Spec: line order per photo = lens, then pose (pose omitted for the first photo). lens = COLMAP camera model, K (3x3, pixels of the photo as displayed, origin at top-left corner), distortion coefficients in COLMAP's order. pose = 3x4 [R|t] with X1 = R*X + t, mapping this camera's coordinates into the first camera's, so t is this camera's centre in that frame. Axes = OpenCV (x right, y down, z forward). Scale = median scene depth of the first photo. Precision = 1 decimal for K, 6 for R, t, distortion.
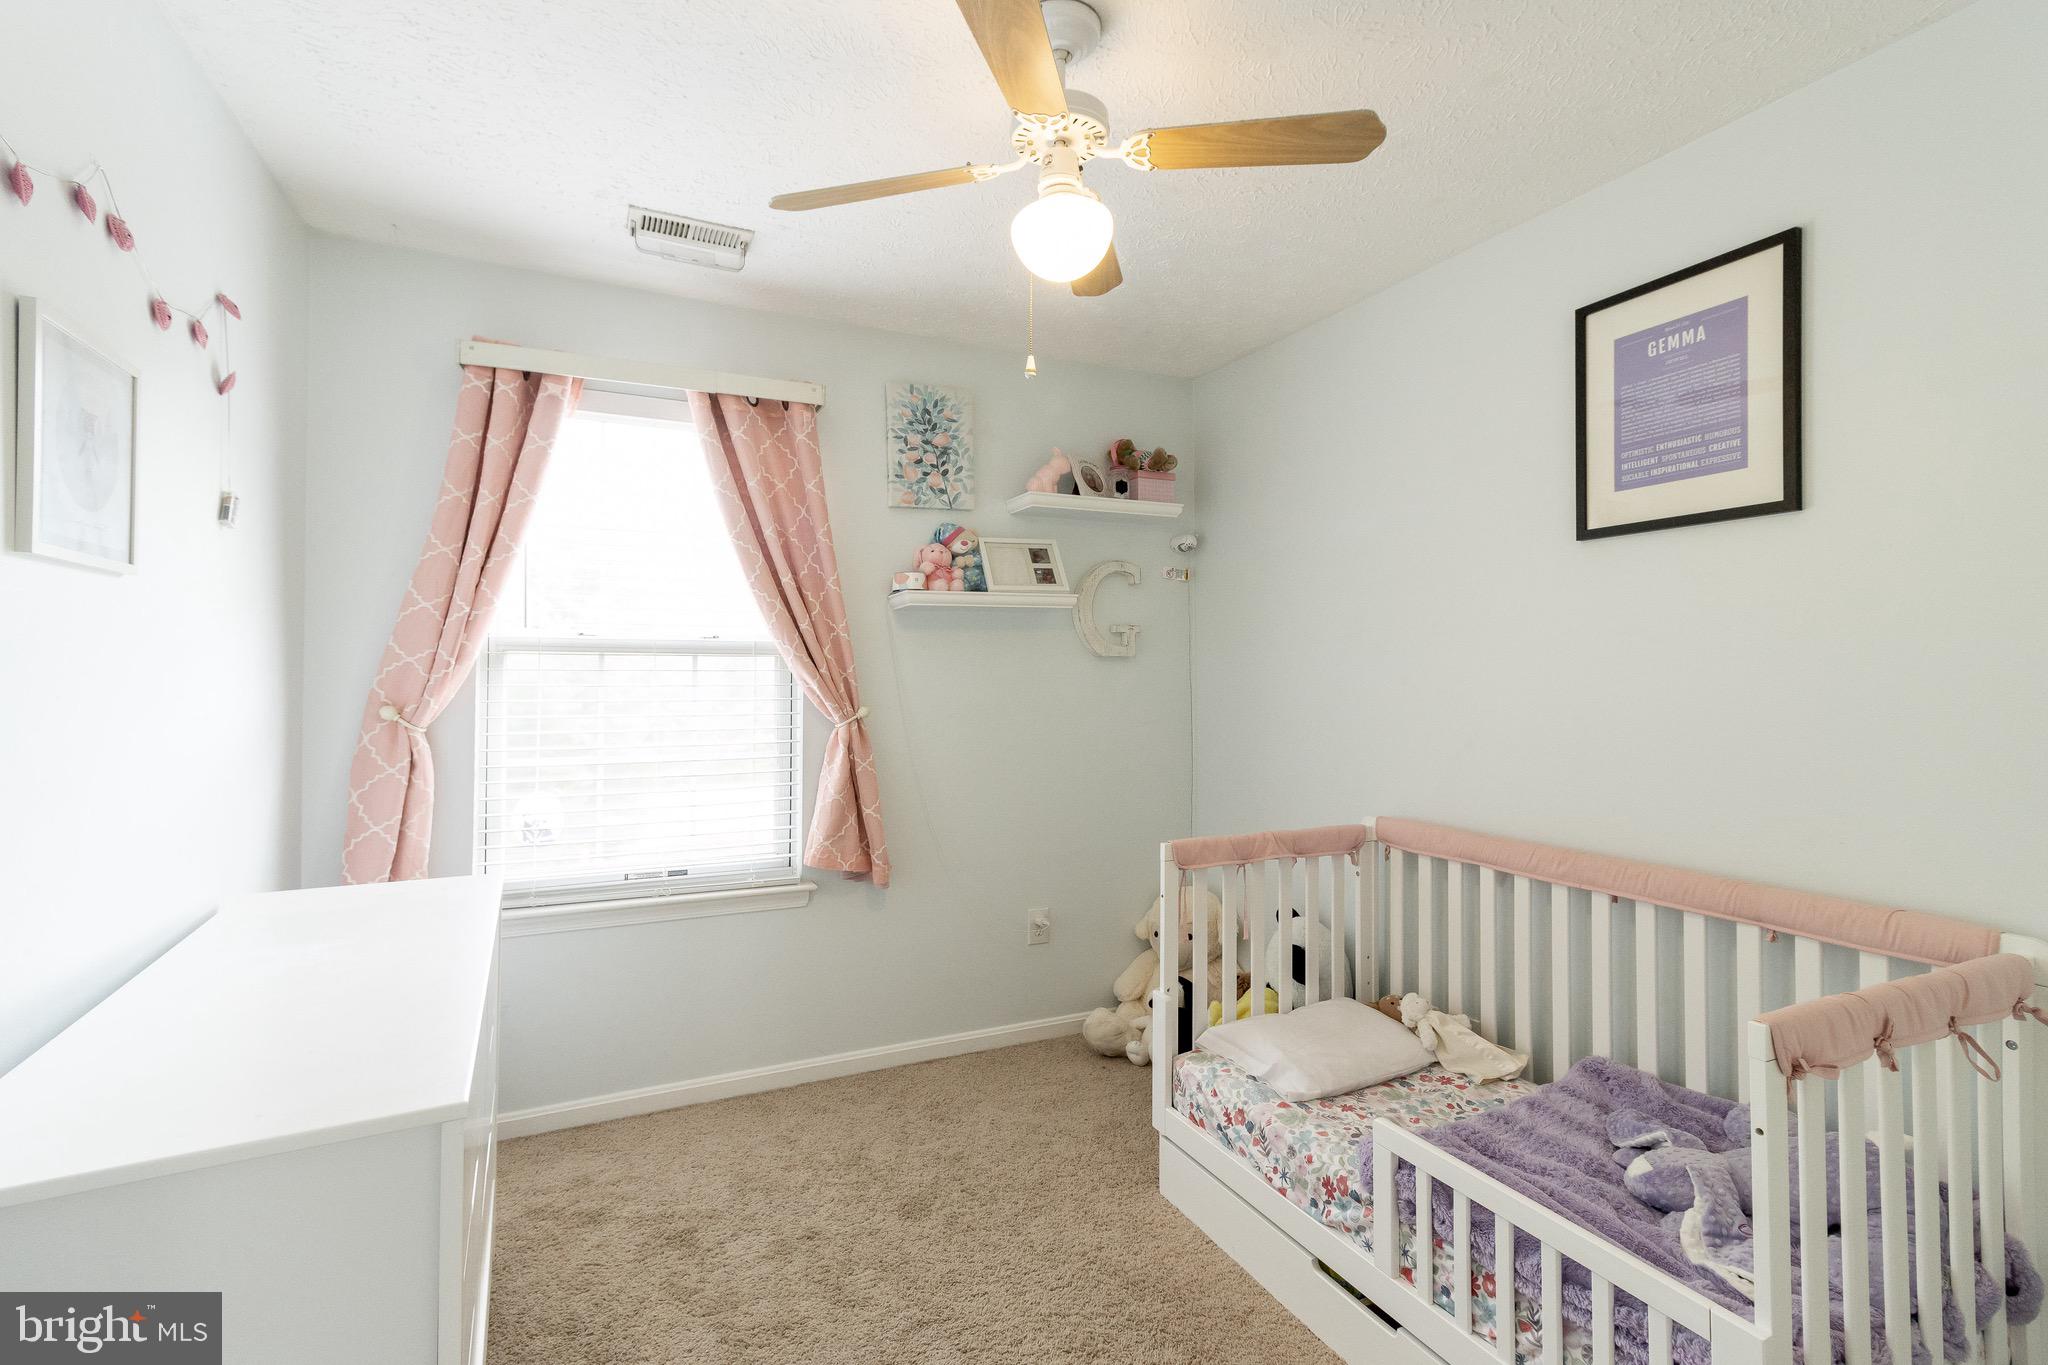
lens RADIAL K [[953.3, 0, 1024.1], [0, 953.3, 660.8], [0, 0, 1]] dist [0.000609, -0.000536]
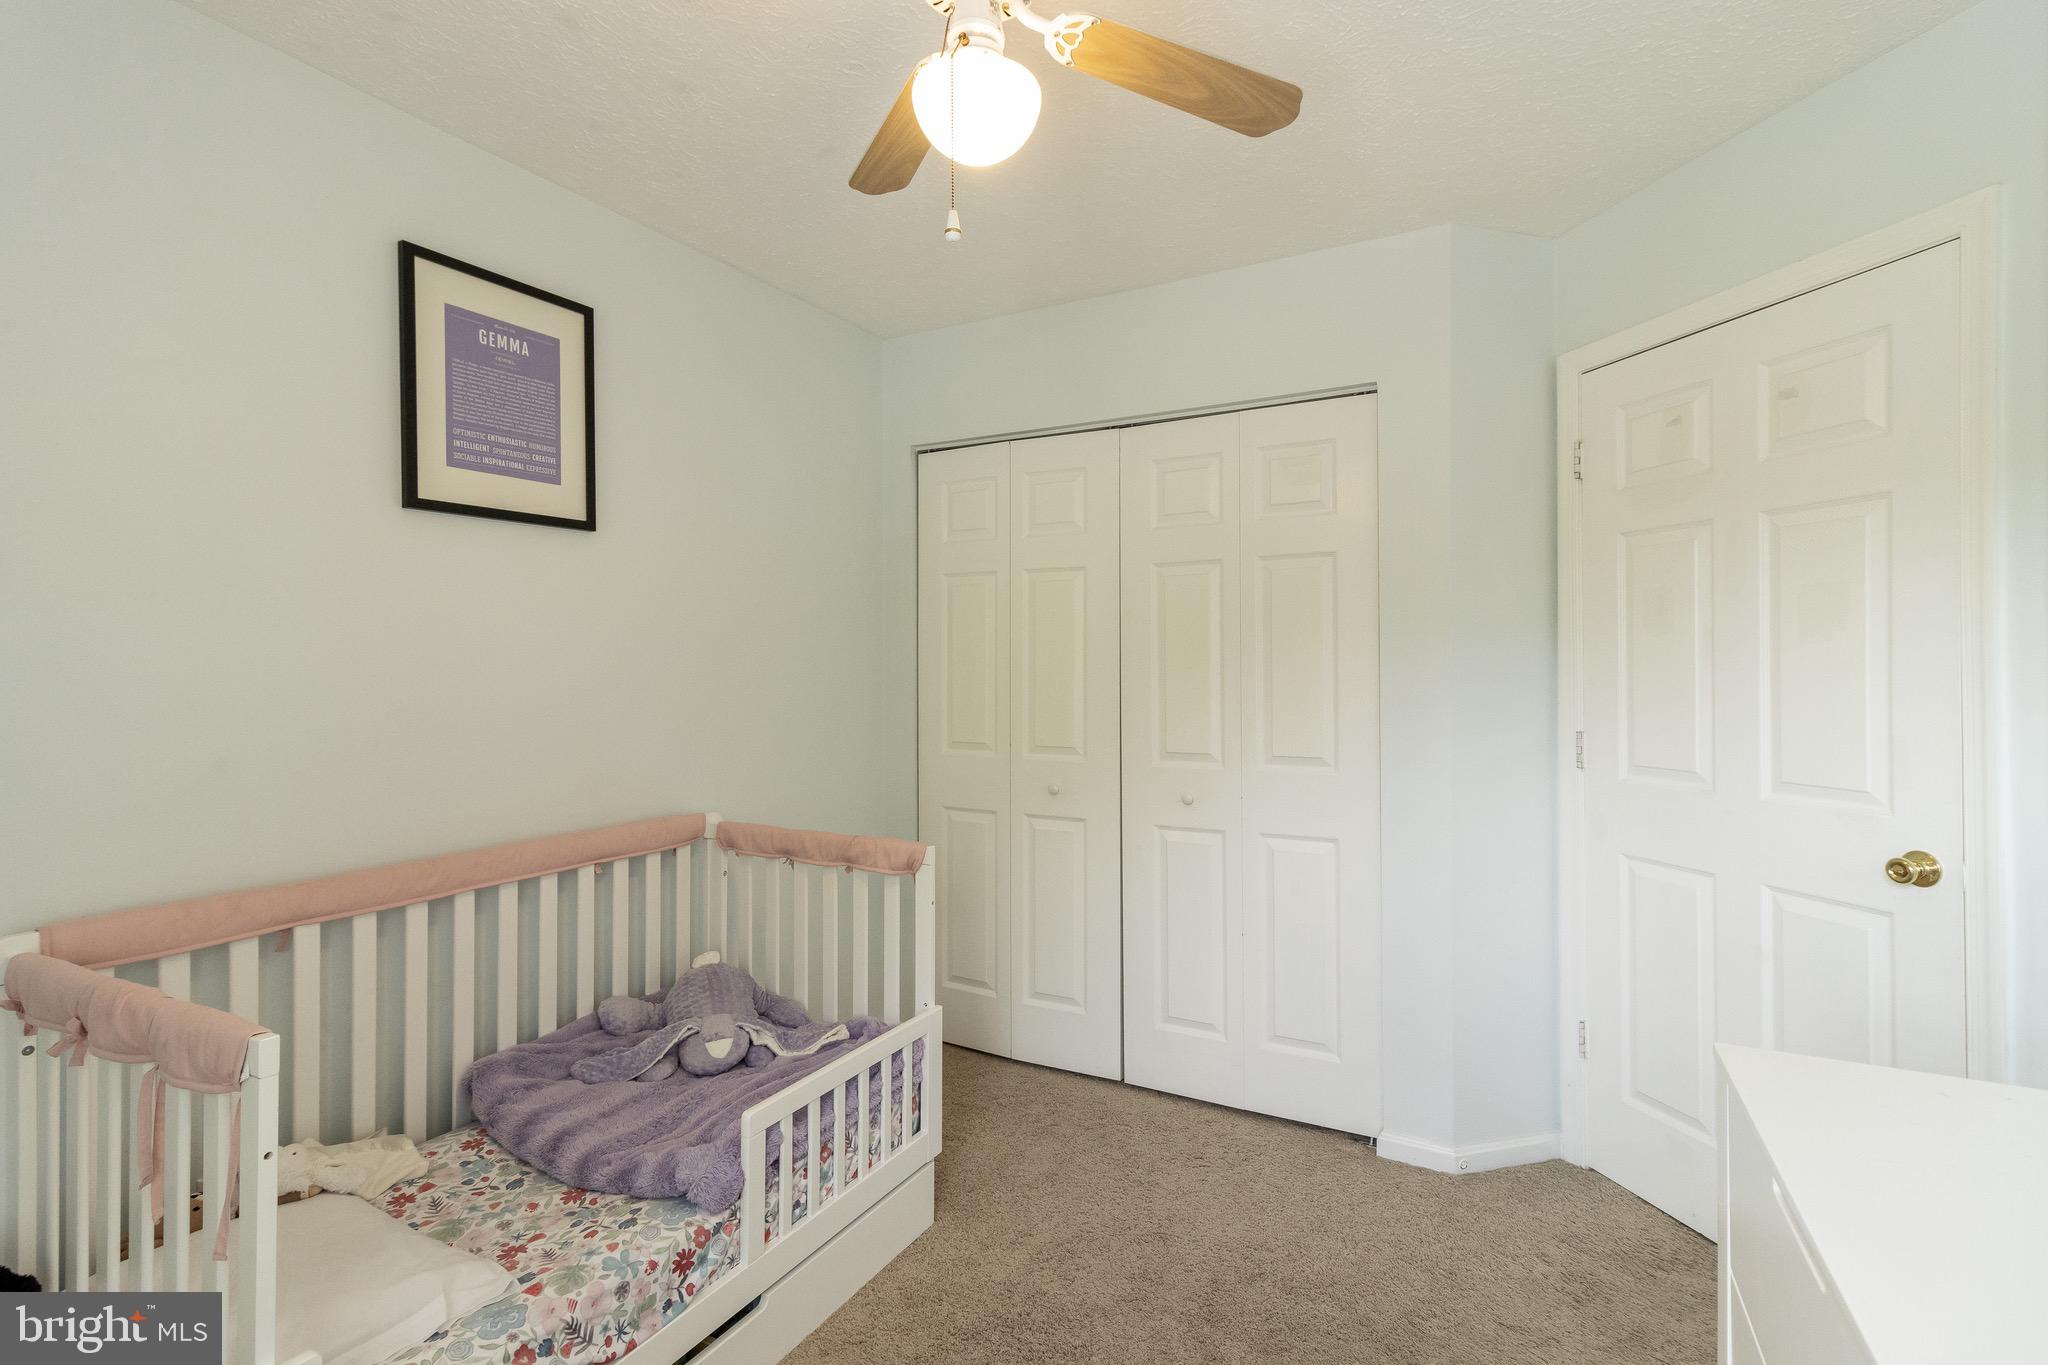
lens RADIAL K [[953.3, 0, 1024.1], [0, 953.3, 660.8], [0, 0, 1]] dist [0.000609, -0.000536]
pose [[-0.588734, 0.000878, 0.808327, -0.503003], [-0.006570, 0.999961, -0.005872, 0.017307], [-0.808300, -0.008768, -0.588705, 1.158356]]
